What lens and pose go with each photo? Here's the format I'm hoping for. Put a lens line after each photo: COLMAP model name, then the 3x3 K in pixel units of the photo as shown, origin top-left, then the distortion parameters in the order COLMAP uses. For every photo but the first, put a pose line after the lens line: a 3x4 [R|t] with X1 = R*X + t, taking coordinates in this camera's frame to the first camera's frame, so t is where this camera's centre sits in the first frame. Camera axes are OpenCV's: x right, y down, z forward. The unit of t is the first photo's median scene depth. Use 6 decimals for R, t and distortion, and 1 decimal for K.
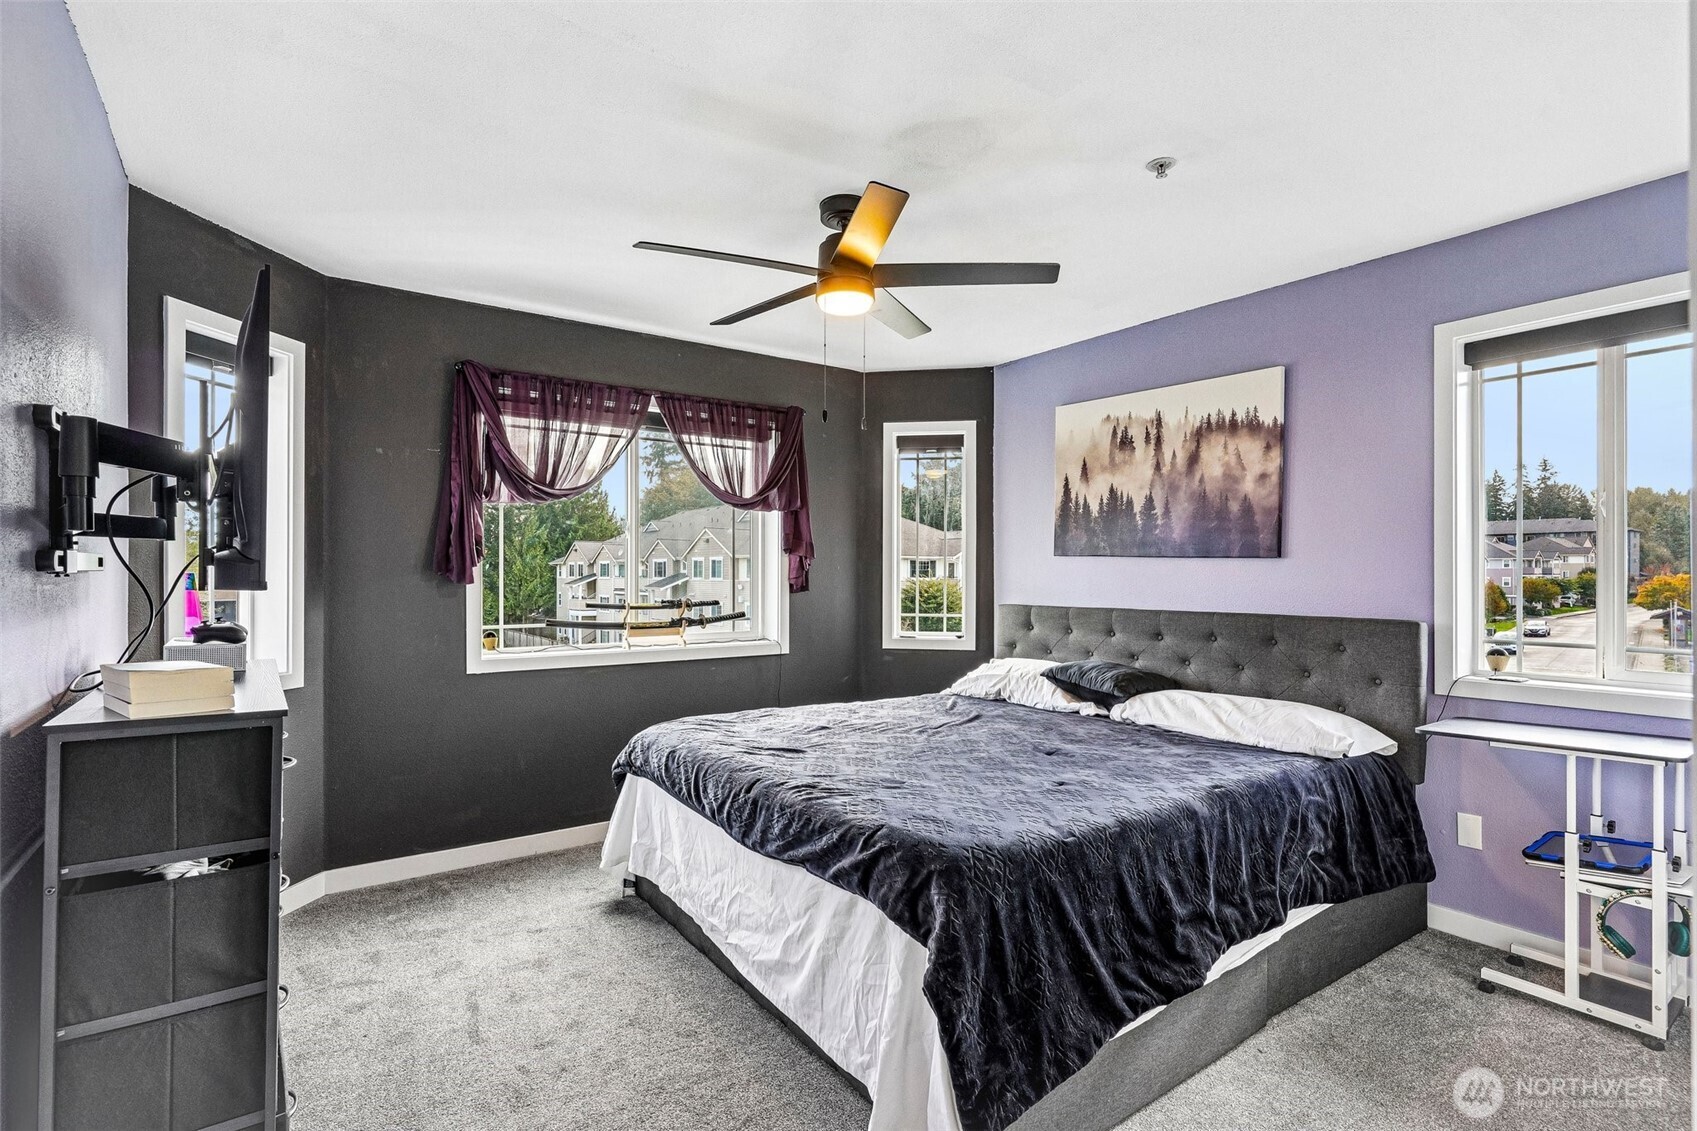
lens RADIAL K [[826.1, 0, 852.2], [0, 826.1, 569.5], [0, 0, 1]] dist [-0.006605, -0.000253]
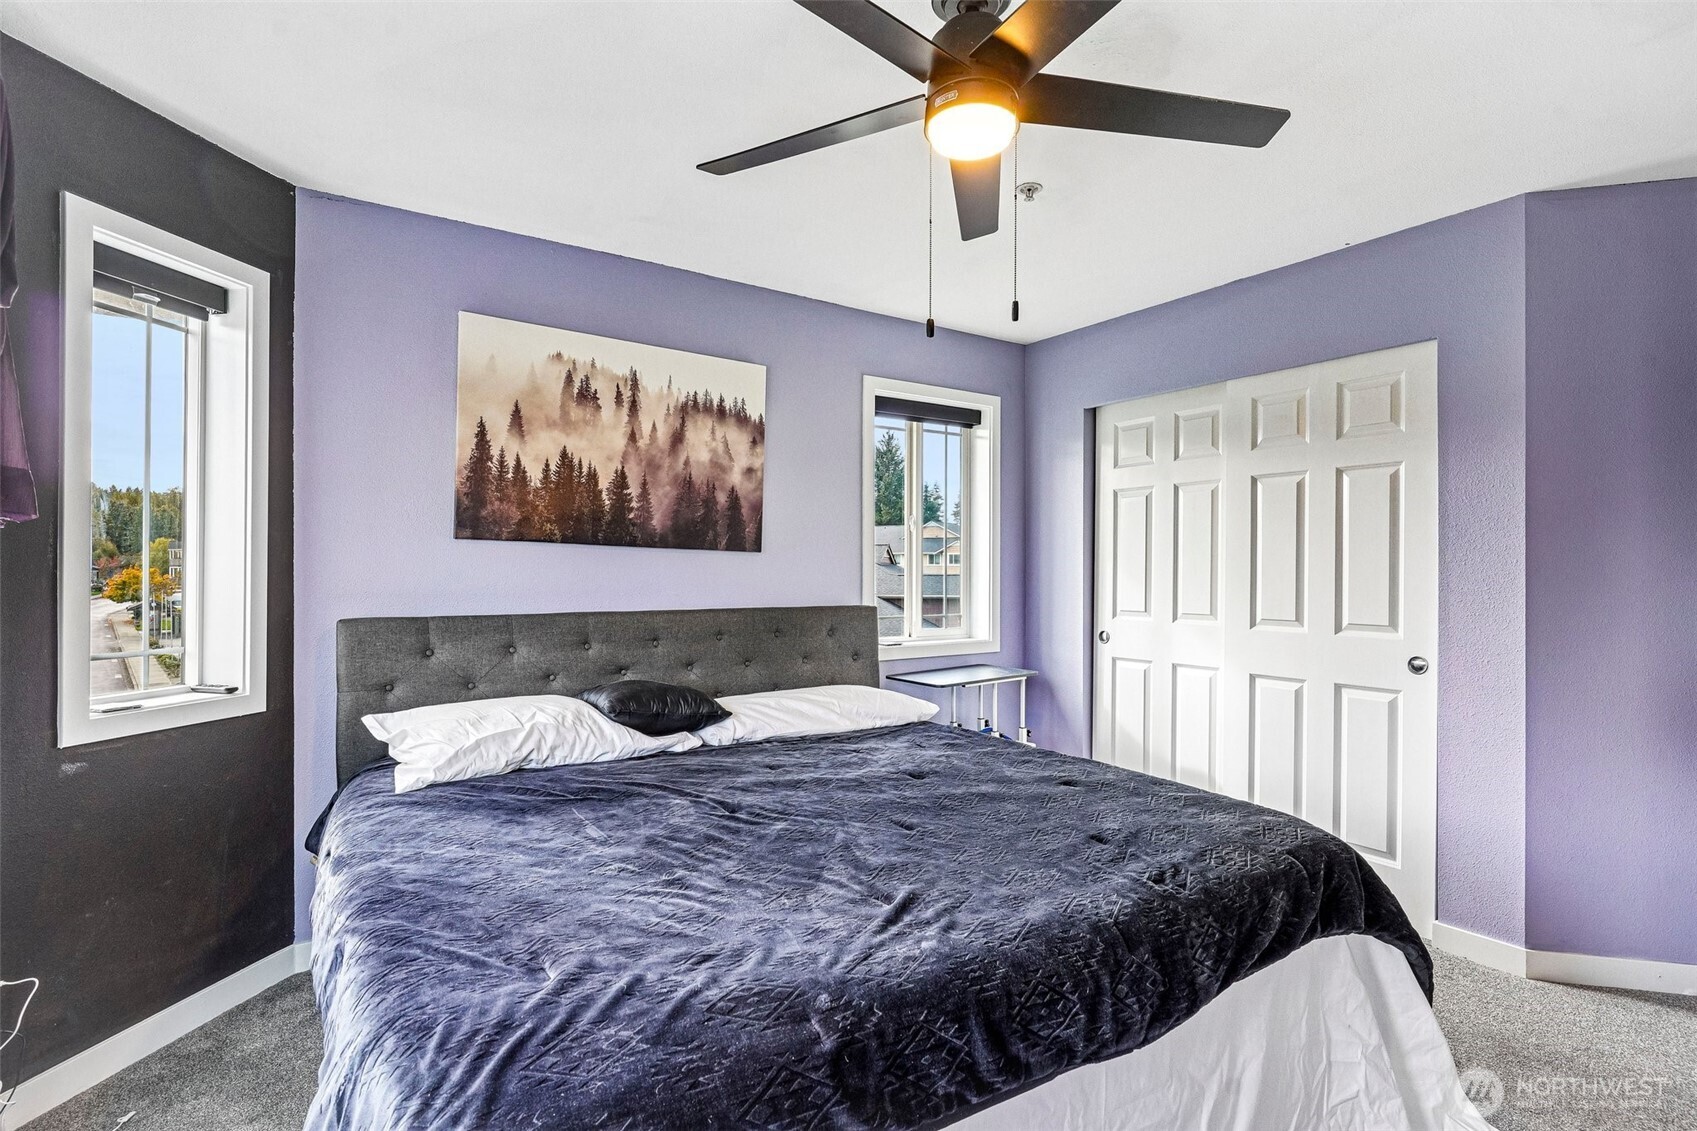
lens RADIAL K [[826.1, 0, 855.5], [0, 826.1, 567.0], [0, 0, 1]] dist [-0.006605, -0.000253]
pose [[0.030263, 0.003863, 0.999534, -0.441311], [-0.009045, 0.999953, -0.003591, 0.005799], [-0.999501, -0.008932, 0.030297, 0.744182]]
